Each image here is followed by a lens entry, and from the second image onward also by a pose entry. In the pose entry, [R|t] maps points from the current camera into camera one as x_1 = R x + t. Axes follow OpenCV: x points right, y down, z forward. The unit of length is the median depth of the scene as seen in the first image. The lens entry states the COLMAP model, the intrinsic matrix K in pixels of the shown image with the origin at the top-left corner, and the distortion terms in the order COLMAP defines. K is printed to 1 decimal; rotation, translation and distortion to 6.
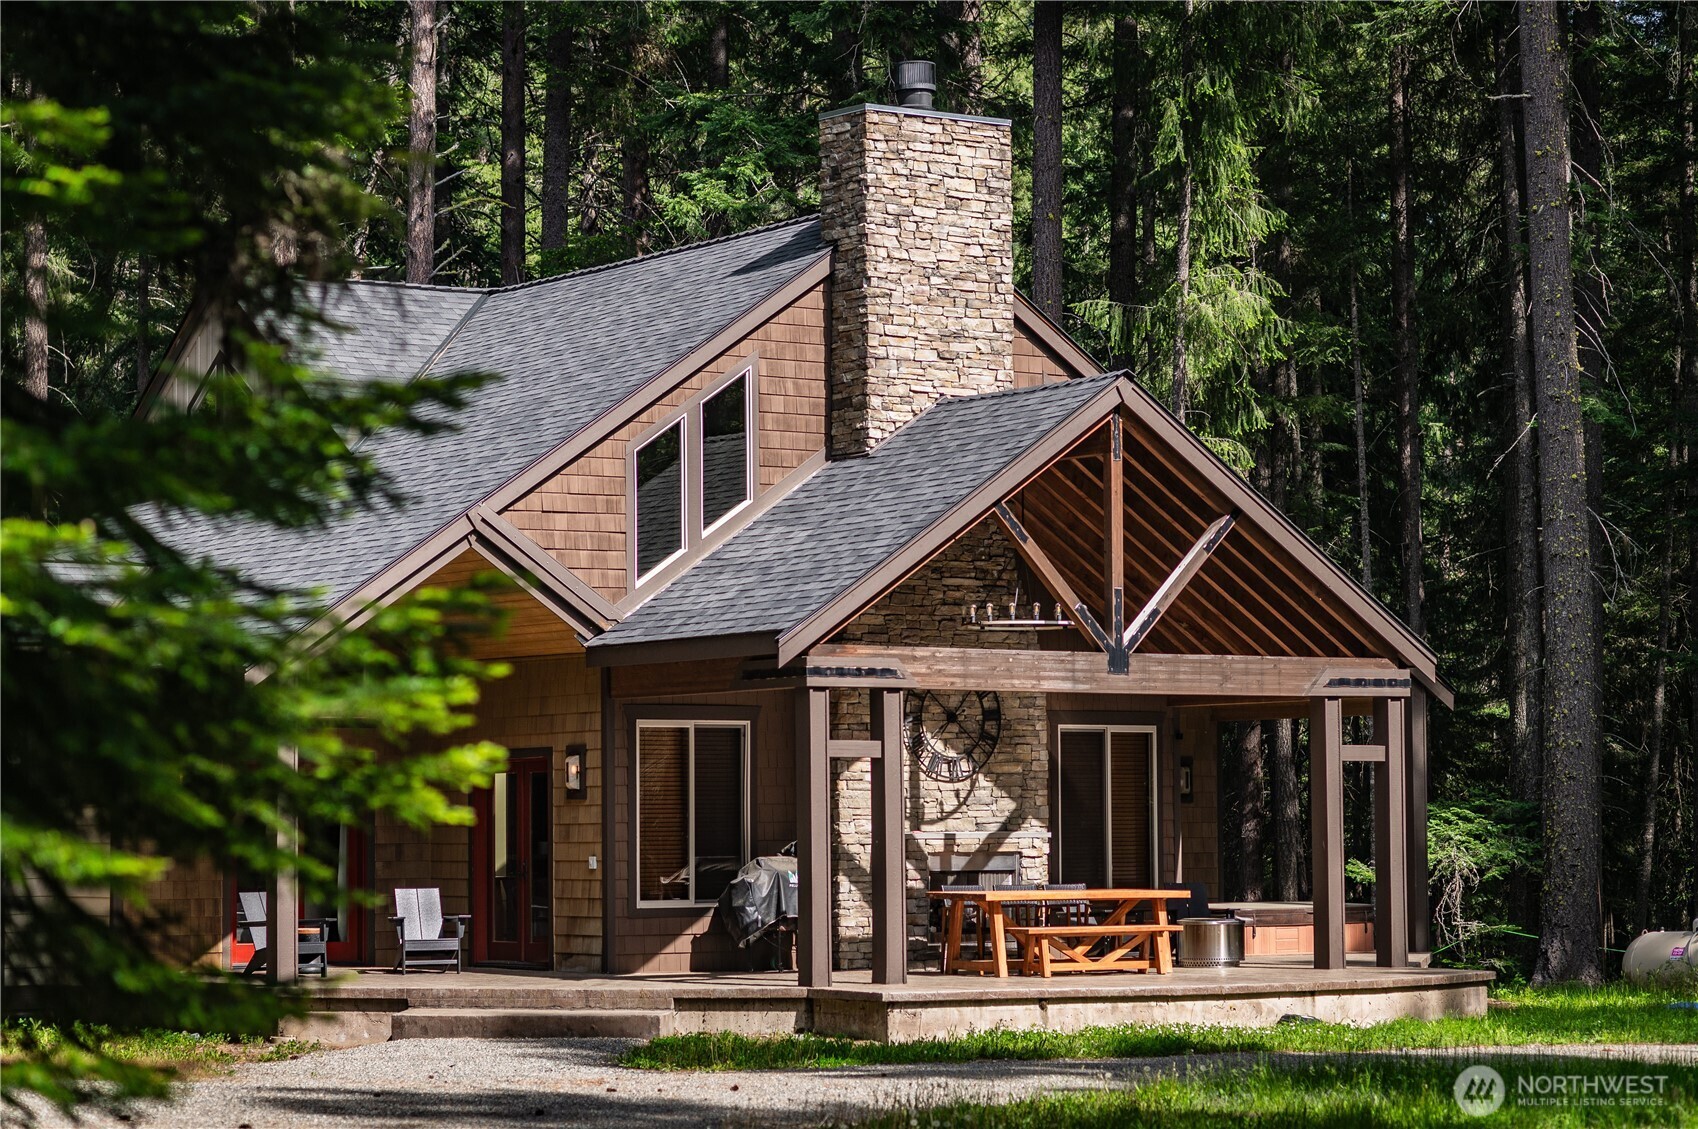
lens RADIAL K [[4253.4, 0, 848.9], [0, 4253.4, 565.7], [0, 0, 1]] dist [0.033081, 0.000000]
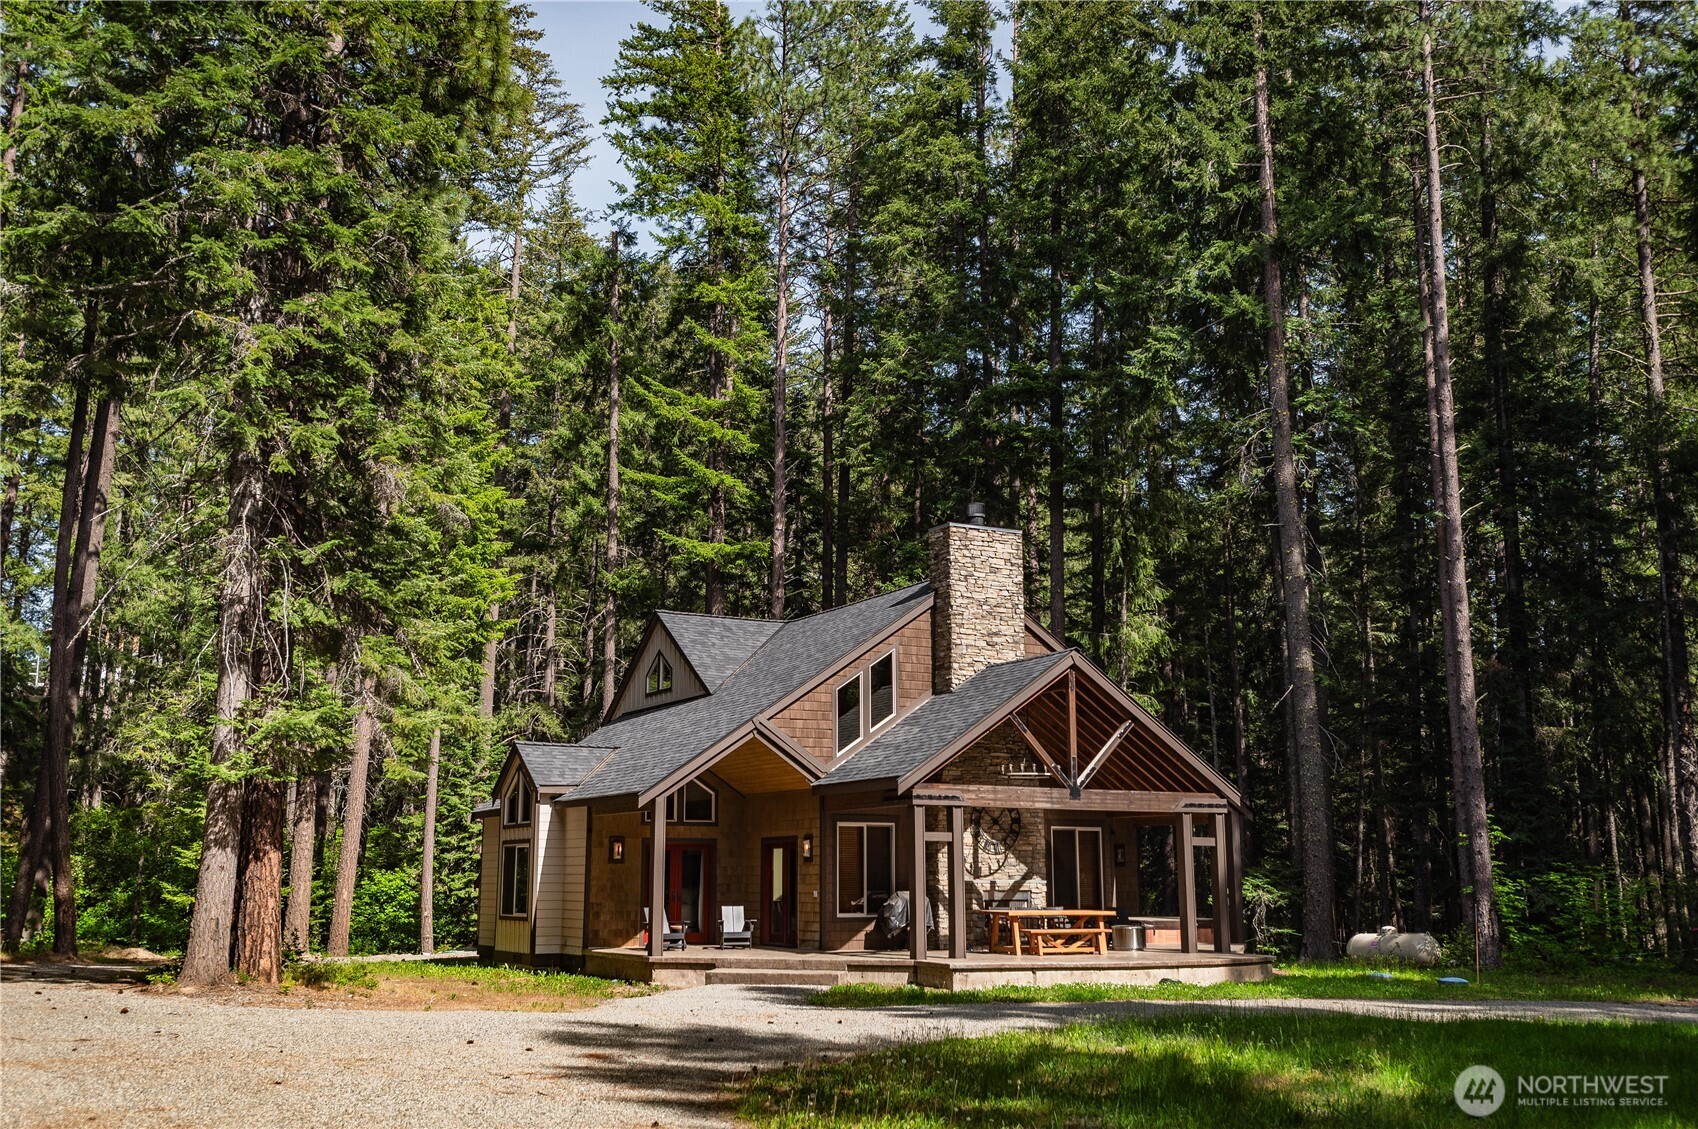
lens RADIAL K [[1627.6, 0, 847.5], [0, 1627.6, 559.3], [0, 0, 1]] dist [0.056858, 0.000000]
pose [[0.993358, -0.015126, -0.114068, 0.045245], [0.000035, 0.991362, -0.131152, 0.013681], [0.115066, 0.130277, 0.984778, 0.215351]]
